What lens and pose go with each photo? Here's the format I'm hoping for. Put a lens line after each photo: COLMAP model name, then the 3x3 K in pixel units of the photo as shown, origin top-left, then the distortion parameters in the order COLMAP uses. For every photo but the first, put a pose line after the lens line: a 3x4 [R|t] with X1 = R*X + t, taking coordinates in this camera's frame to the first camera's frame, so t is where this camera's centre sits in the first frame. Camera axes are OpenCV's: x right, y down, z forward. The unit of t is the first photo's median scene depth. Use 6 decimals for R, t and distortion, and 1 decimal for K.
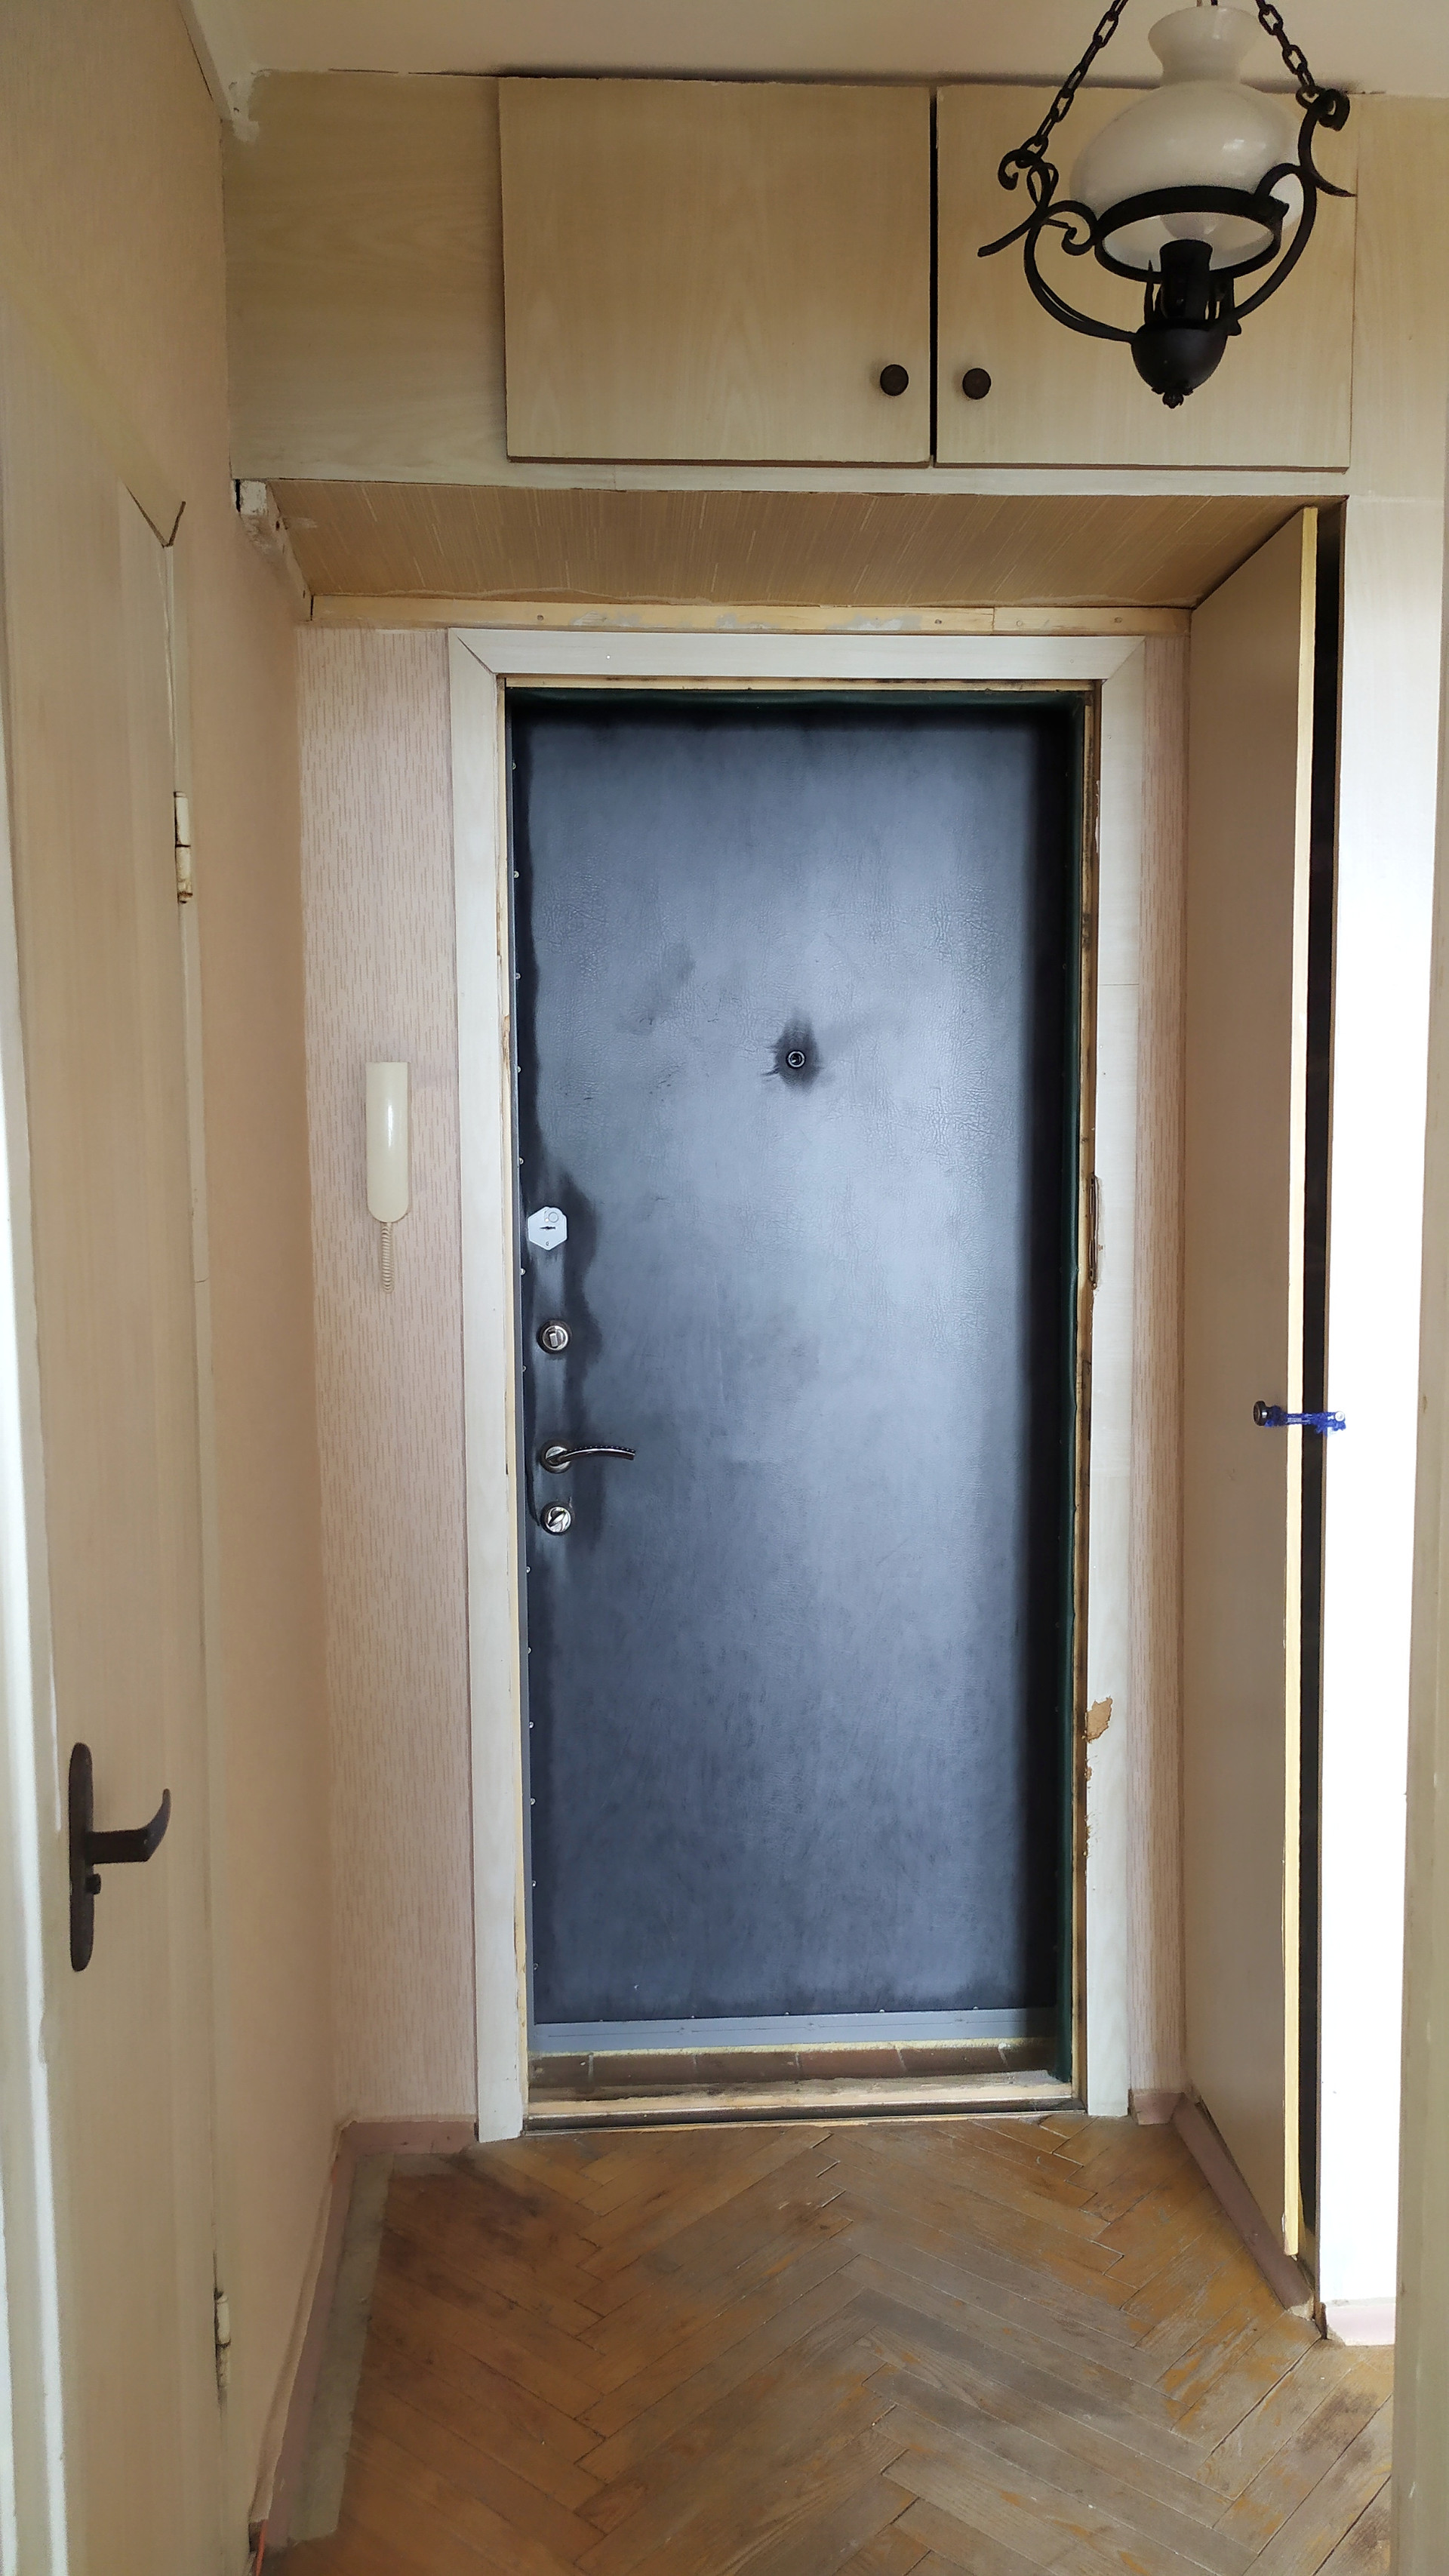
lens RADIAL K [[2051.5, 0, 721.7], [0, 2051.5, 1285.7], [0, 0, 1]] dist [-0.013295, -0.004957]
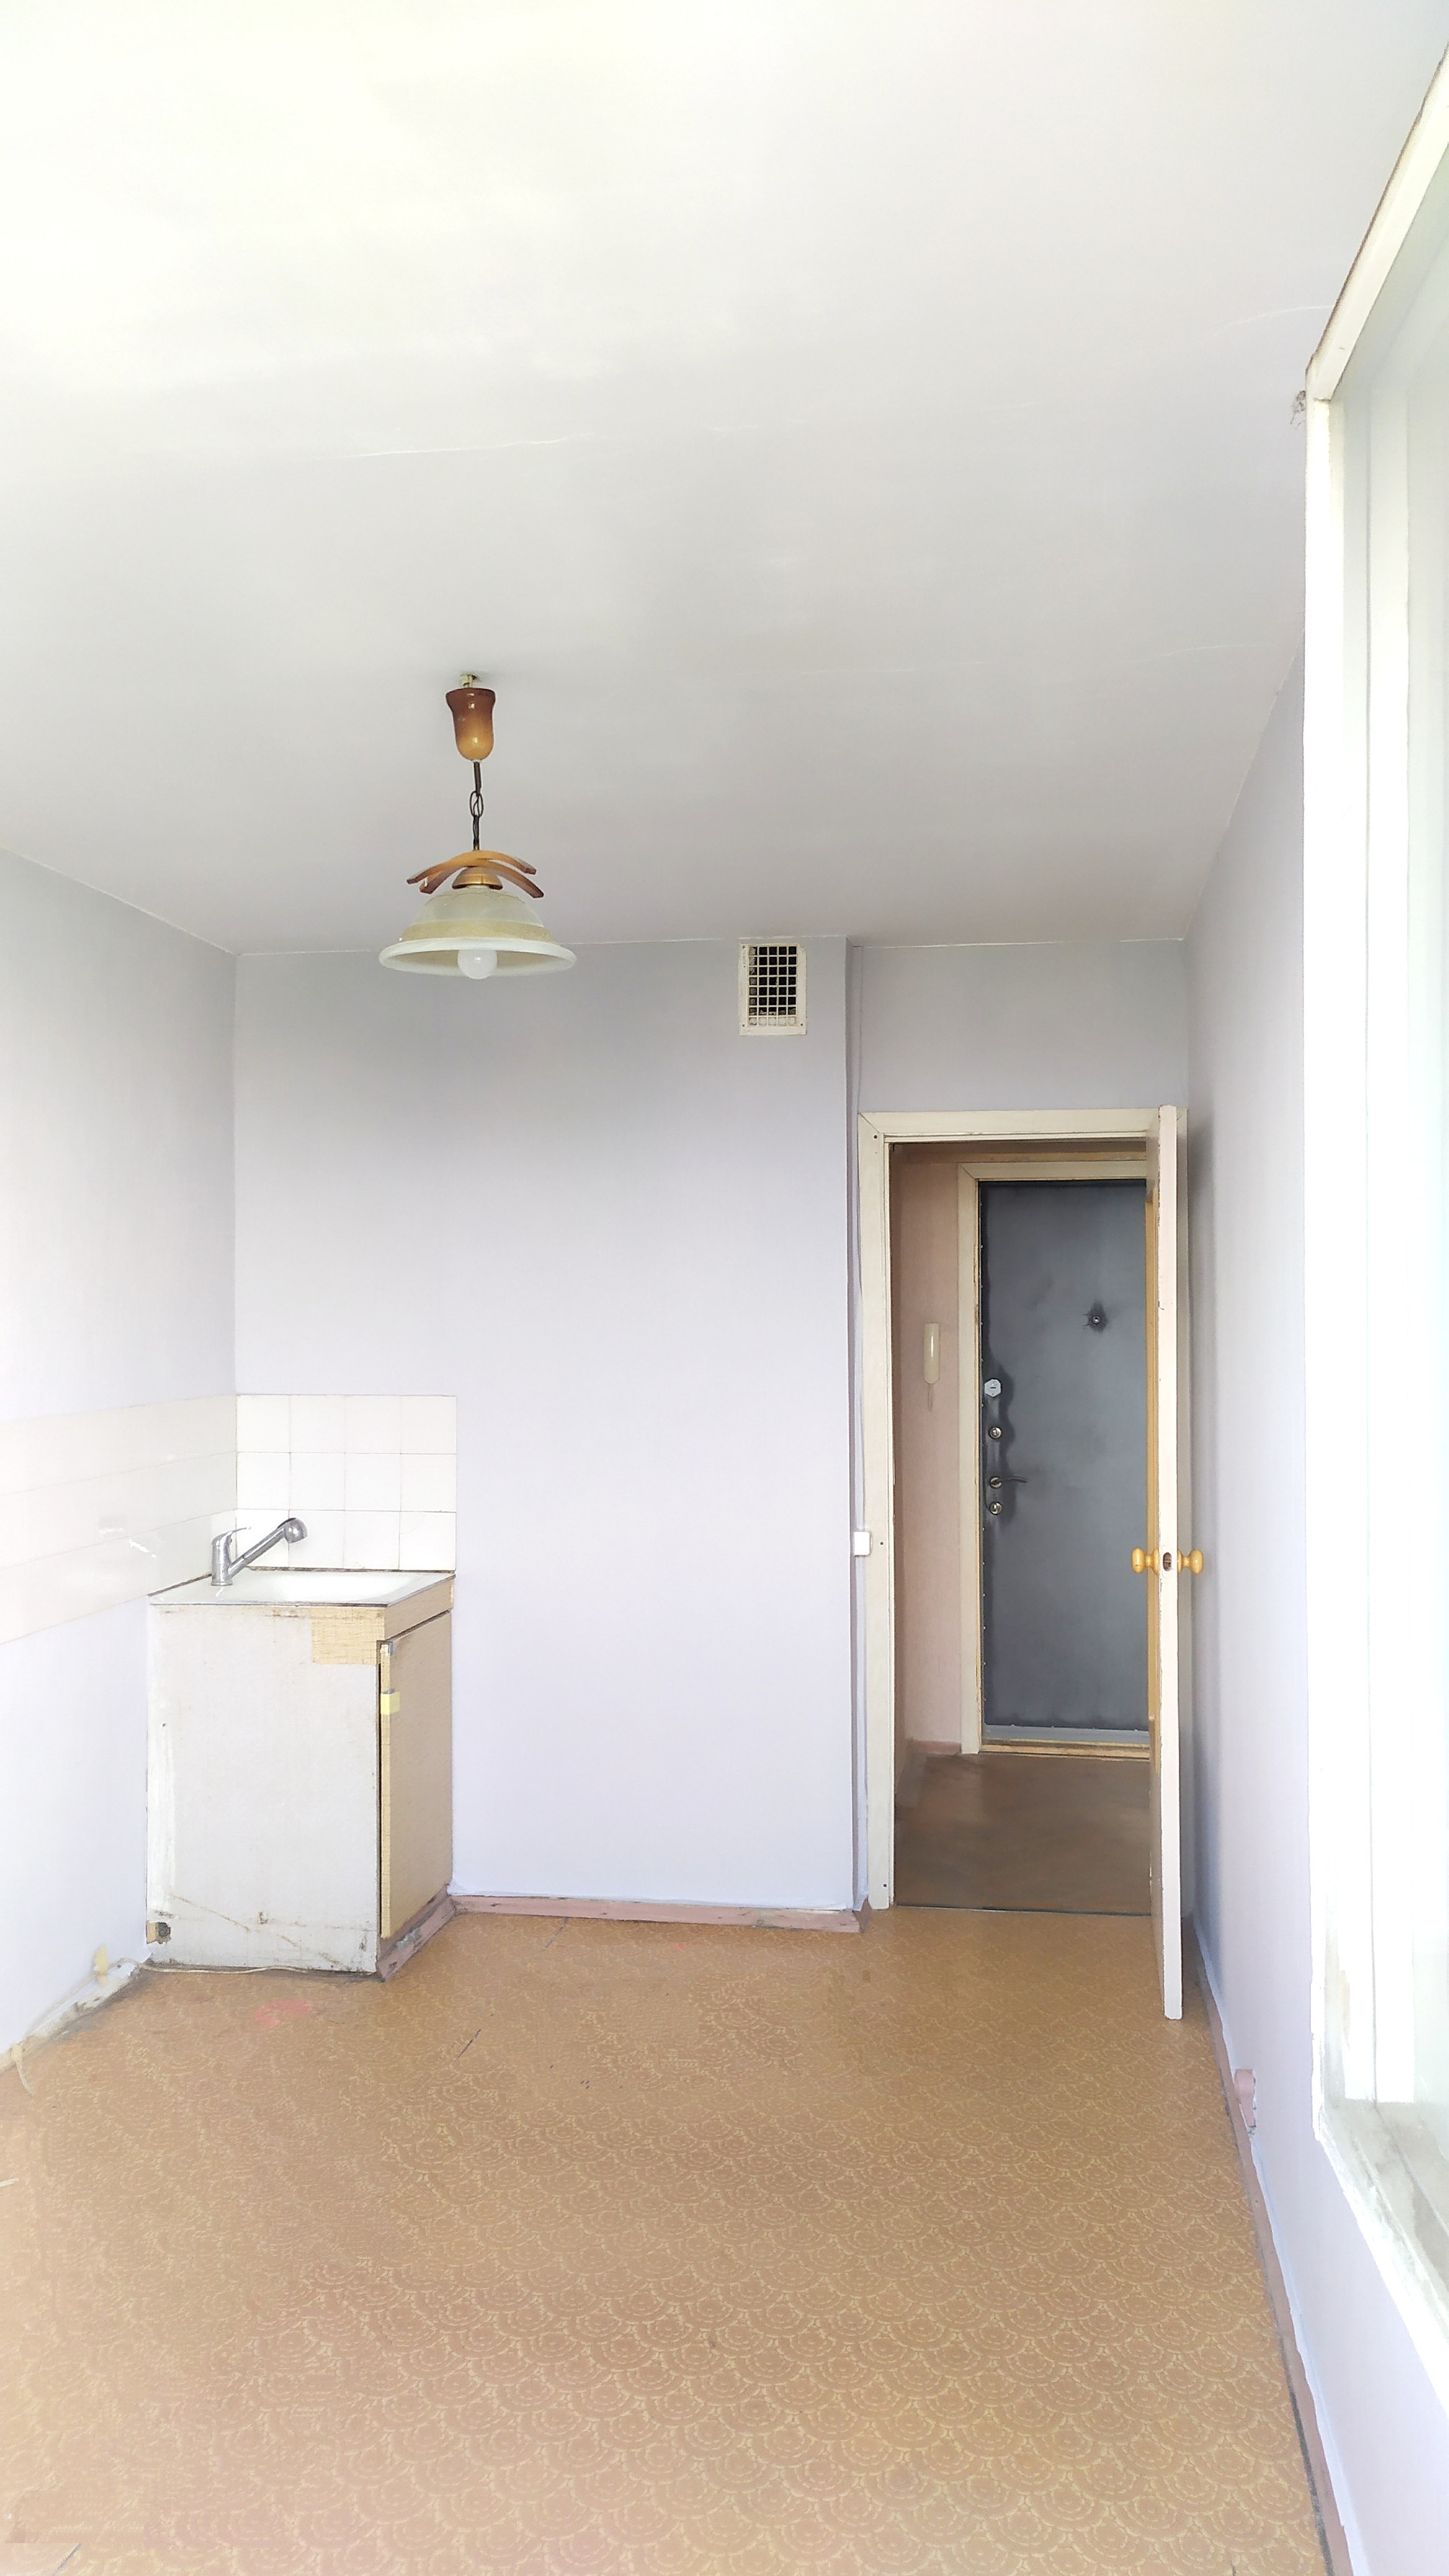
lens RADIAL K [[2051.5, 0, 719.8], [0, 2051.5, 1296.4], [0, 0, 1]] dist [-0.013295, -0.004957]
pose [[0.975837, 0.000292, -0.218498, 0.132510], [-0.020907, 0.995536, -0.092039, 0.095244], [0.217495, 0.094383, 0.971487, -1.464153]]
